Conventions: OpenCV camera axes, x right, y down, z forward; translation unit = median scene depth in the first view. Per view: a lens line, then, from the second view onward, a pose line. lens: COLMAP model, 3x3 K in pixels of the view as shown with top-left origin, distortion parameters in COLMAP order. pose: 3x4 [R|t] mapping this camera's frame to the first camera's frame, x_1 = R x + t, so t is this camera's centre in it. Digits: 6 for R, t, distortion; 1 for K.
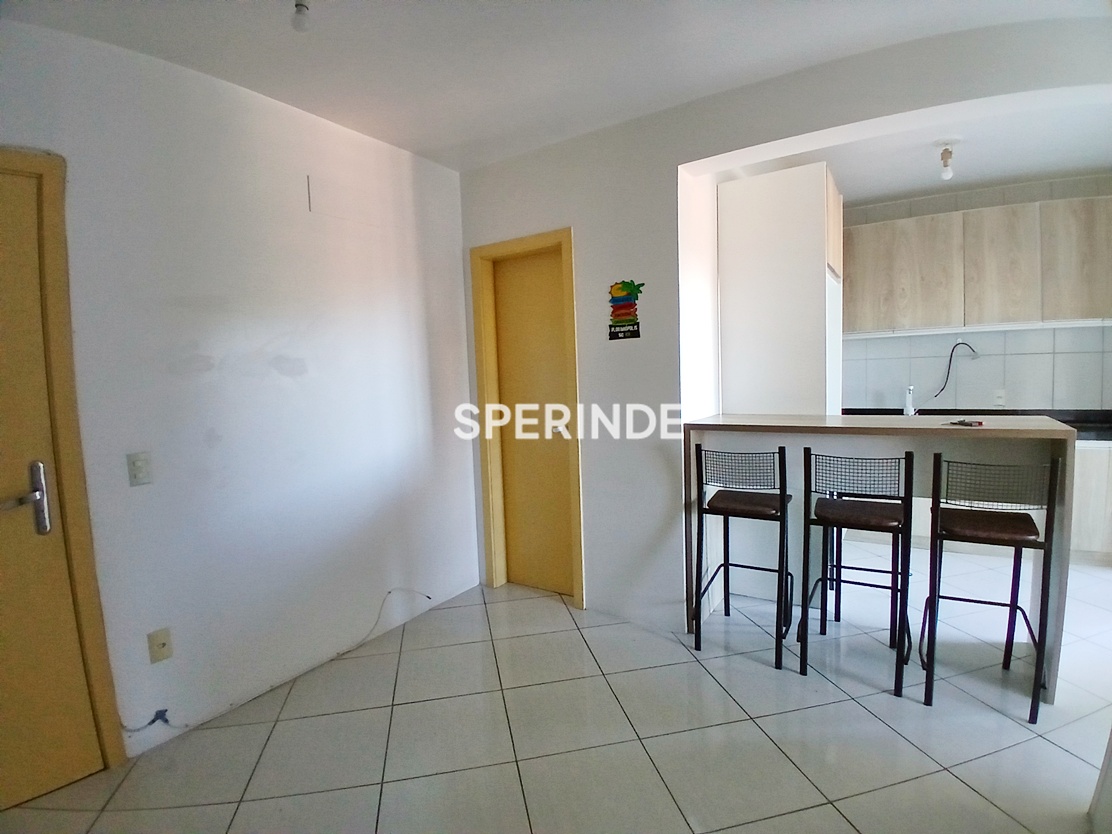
lens RADIAL K [[546.6, 0, 553.8], [0, 546.6, 418.6], [0, 0, 1]] dist [0.000295, -0.042007]
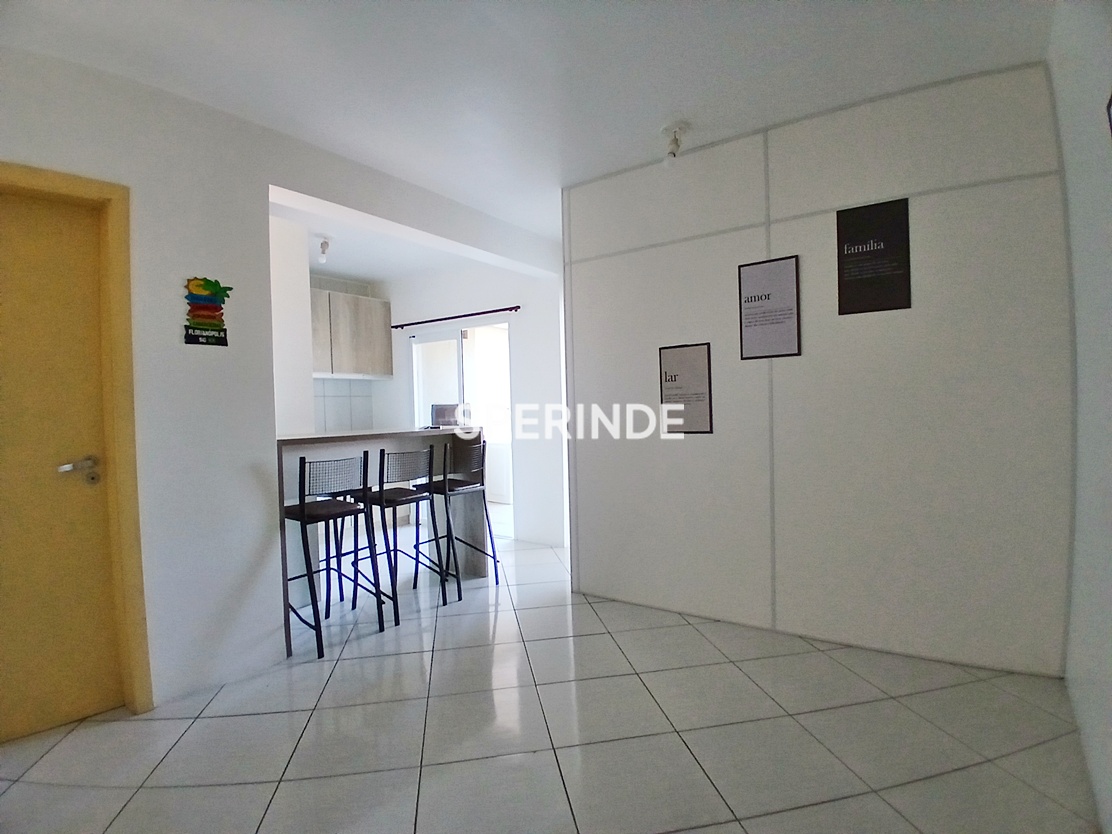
lens RADIAL K [[546.6, 0, 553.8], [0, 546.6, 418.6], [0, 0, 1]] dist [0.000295, -0.042007]
pose [[0.037080, 0.014820, 0.999202, -0.702282], [0.107060, 0.994076, -0.018717, 0.041751], [-0.993561, 0.107669, 0.035273, 0.454535]]
